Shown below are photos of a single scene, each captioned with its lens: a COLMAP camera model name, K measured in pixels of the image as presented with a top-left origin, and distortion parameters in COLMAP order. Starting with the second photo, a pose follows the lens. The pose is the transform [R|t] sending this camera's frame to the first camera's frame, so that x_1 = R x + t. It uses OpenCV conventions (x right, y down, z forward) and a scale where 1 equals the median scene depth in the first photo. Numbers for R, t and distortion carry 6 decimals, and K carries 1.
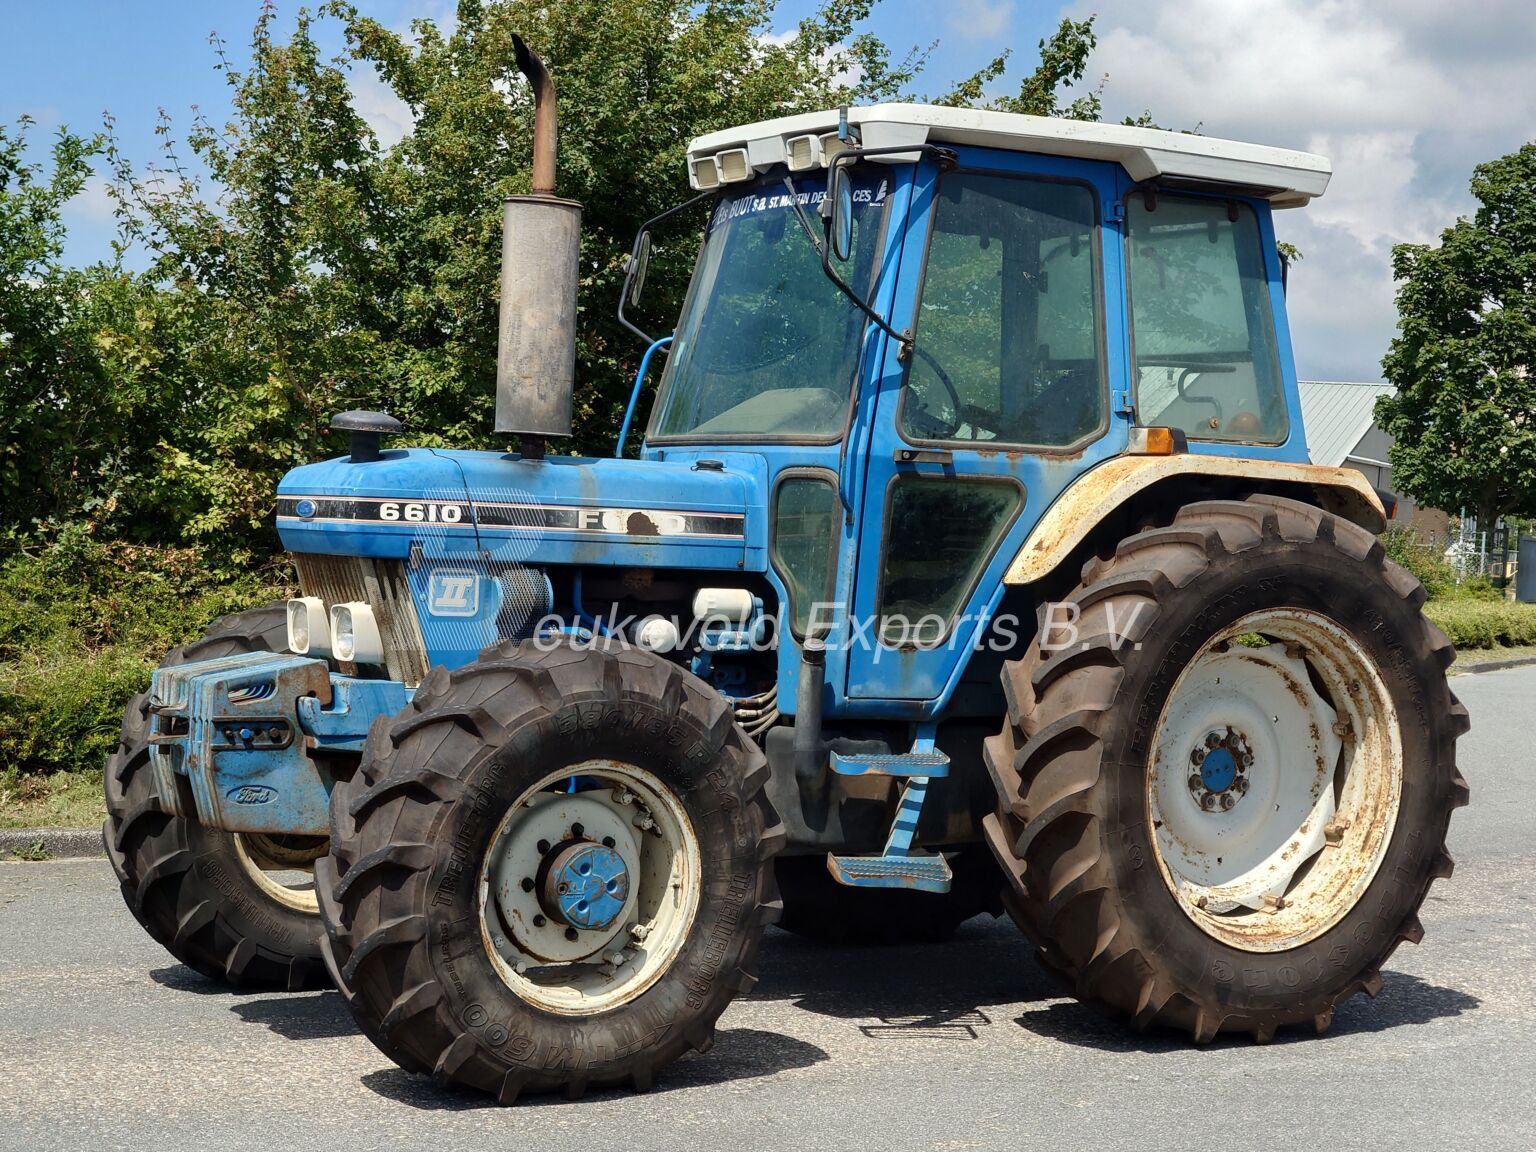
lens RADIAL K [[2669.5, 0, 768.0], [0, 2669.5, 576.0], [0, 0, 1]] dist [0.035044, 0.073422]
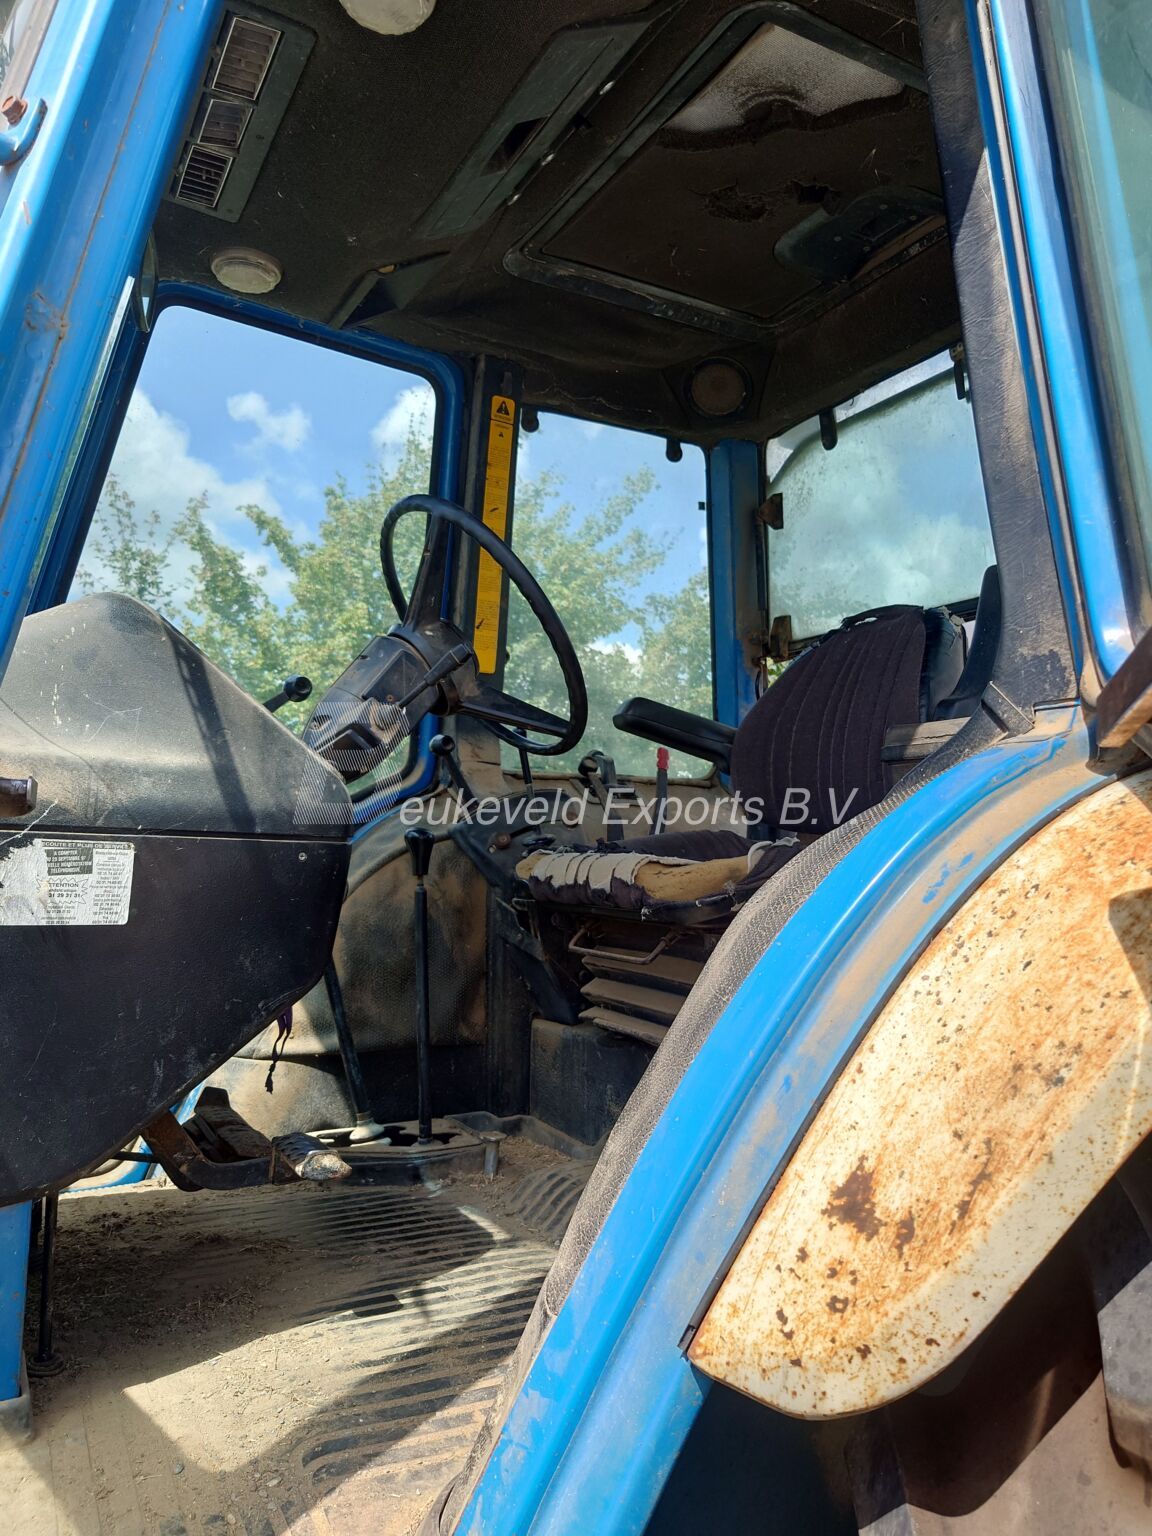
lens RADIAL K [[1156.2, 0, 576.0], [0, 1156.2, 768.0], [0, 0, 1]] dist [-0.032492, 0.073369]
pose [[0.997407, -0.041998, -0.058441, 0.072116], [0.036533, 0.995123, -0.091632, -0.030755], [0.062004, 0.089259, 0.994077, 0.755221]]
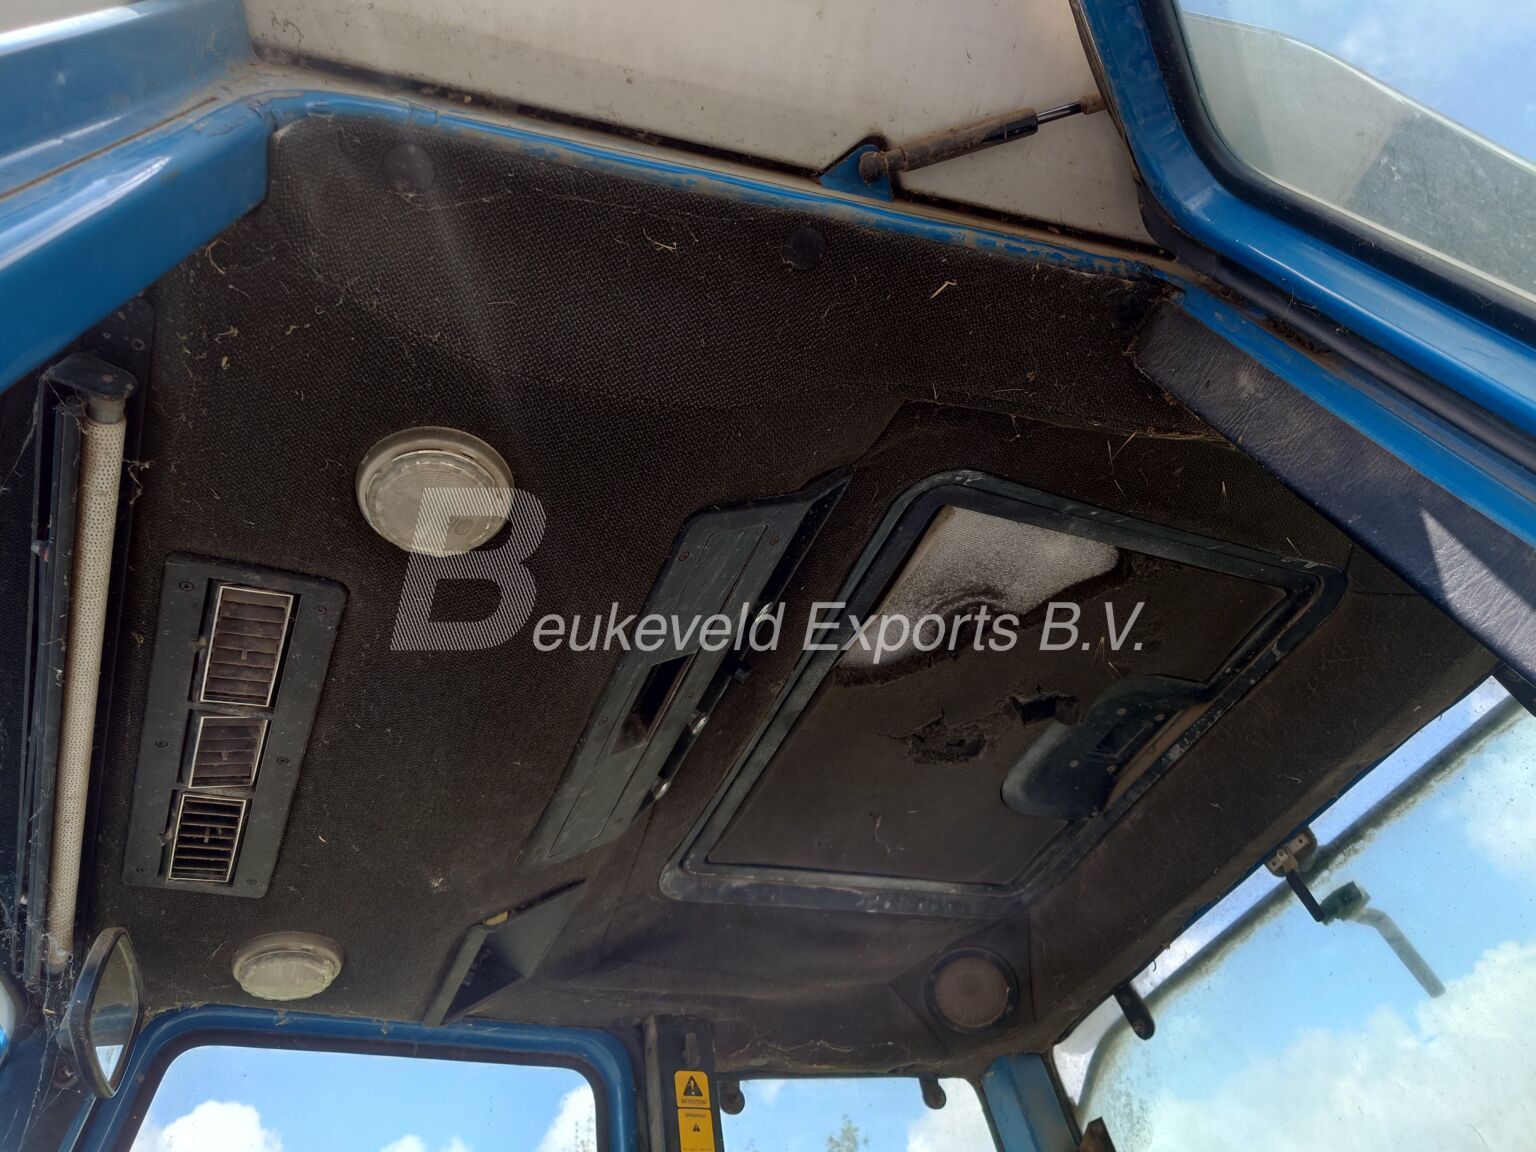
lens RADIAL K [[1156.2, 0, 737.5], [0, 1156.2, 575.9], [0, 0, 1]] dist [-0.032492, 0.073369]
pose [[0.960701, -0.270709, 0.061396, 0.062586], [0.233074, 0.666548, -0.708089, -0.056751], [0.150763, 0.694572, 0.703449, 0.816515]]
